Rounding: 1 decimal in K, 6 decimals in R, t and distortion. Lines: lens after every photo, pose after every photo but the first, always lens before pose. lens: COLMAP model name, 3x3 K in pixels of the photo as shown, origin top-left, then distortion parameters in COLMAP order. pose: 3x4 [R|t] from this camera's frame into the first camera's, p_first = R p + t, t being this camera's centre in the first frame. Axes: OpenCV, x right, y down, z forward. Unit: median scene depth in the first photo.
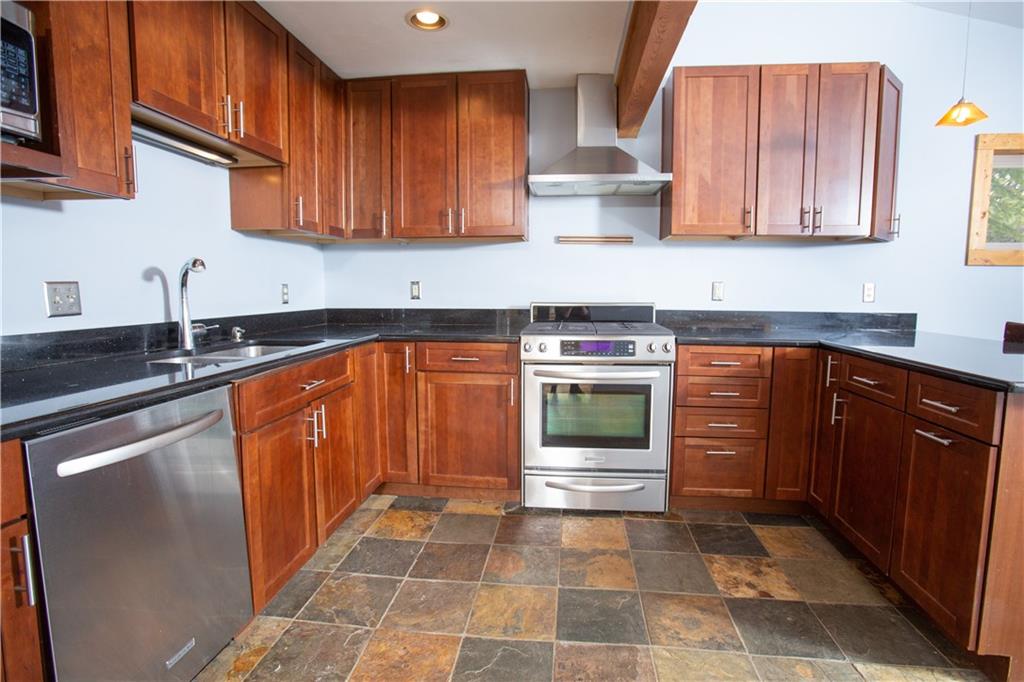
lens RADIAL K [[504.3, 0, 512.0], [0, 504.3, 341.0], [0, 0, 1]] dist [-0.082837, 0.037784]
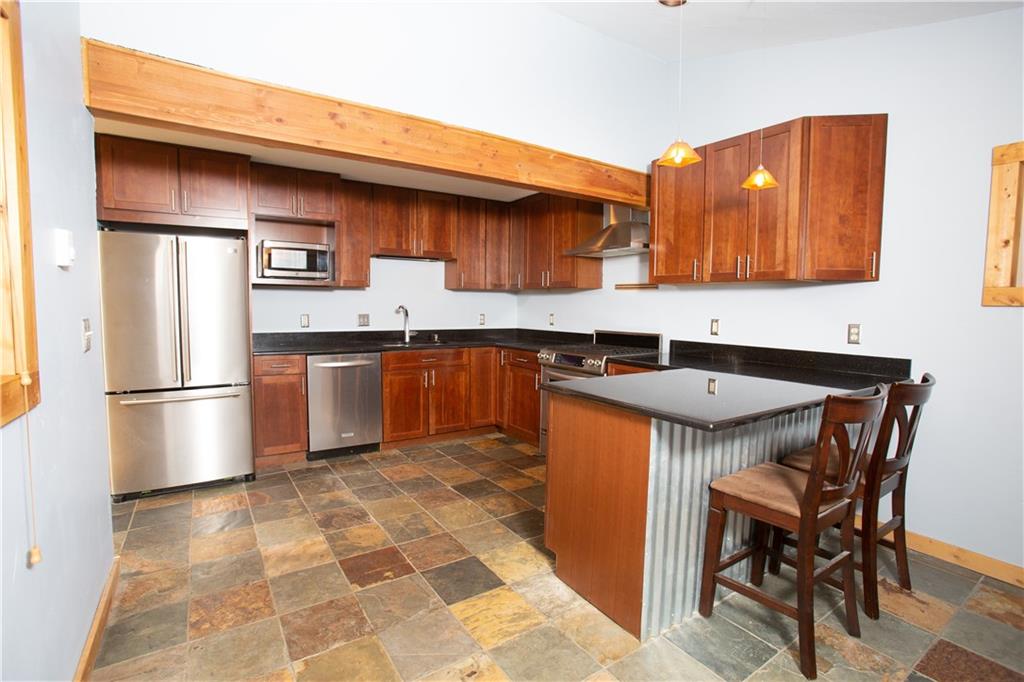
lens RADIAL K [[484.5, 0, 512.0], [0, 484.5, 341.0], [0, 0, 1]] dist [-0.080188, 0.031217]
pose [[0.645808, 0.060607, -0.761090, 1.168776], [-0.090099, 0.995929, 0.002856, -0.032108], [0.758165, 0.066729, 0.648640, -0.122693]]
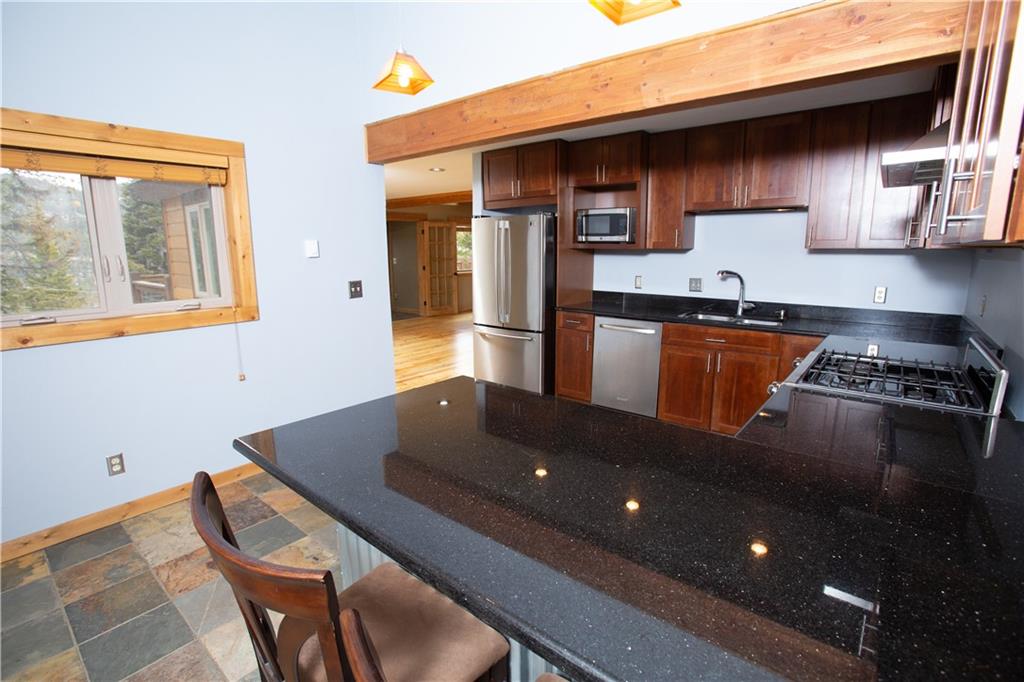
lens RADIAL K [[484.5, 0, 512.0], [0, 484.5, 341.0], [0, 0, 1]] dist [-0.080188, 0.031217]
pose [[-0.544415, 0.161738, -0.823075, 1.127145], [-0.081943, 0.966287, 0.244080, -0.215757], [0.834804, 0.200326, -0.512808, 0.971470]]
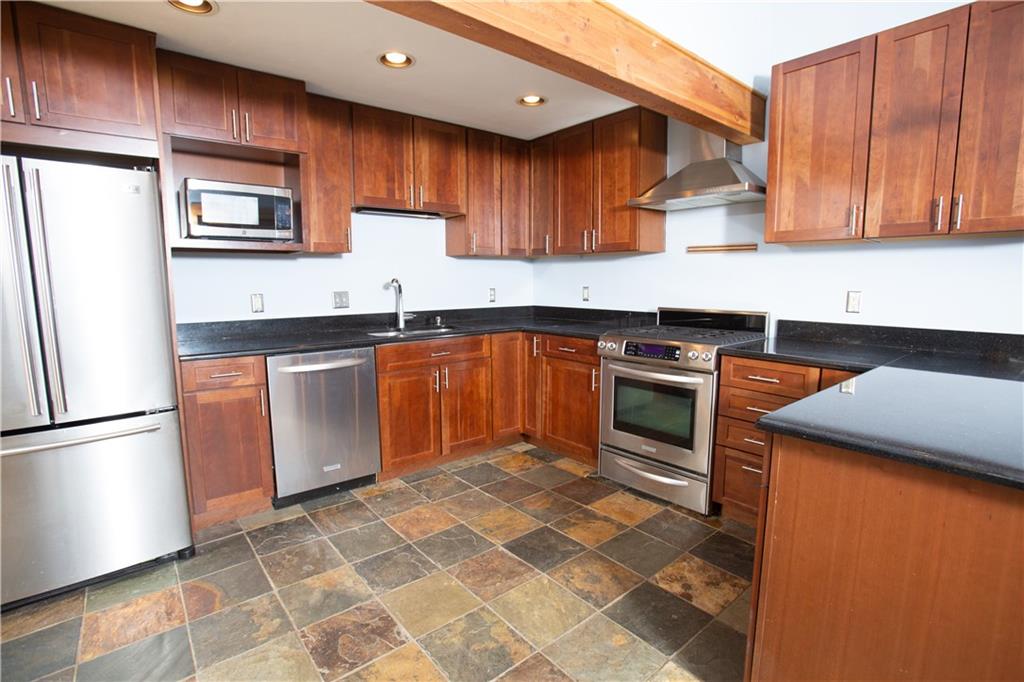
lens RADIAL K [[484.5, 0, 512.0], [0, 484.5, 341.0], [0, 0, 1]] dist [-0.080188, 0.031217]
pose [[0.722346, 0.081935, -0.686661, 0.661609], [-0.067105, 0.996575, 0.048322, -0.037801], [0.688268, 0.011174, 0.725370, -0.000037]]
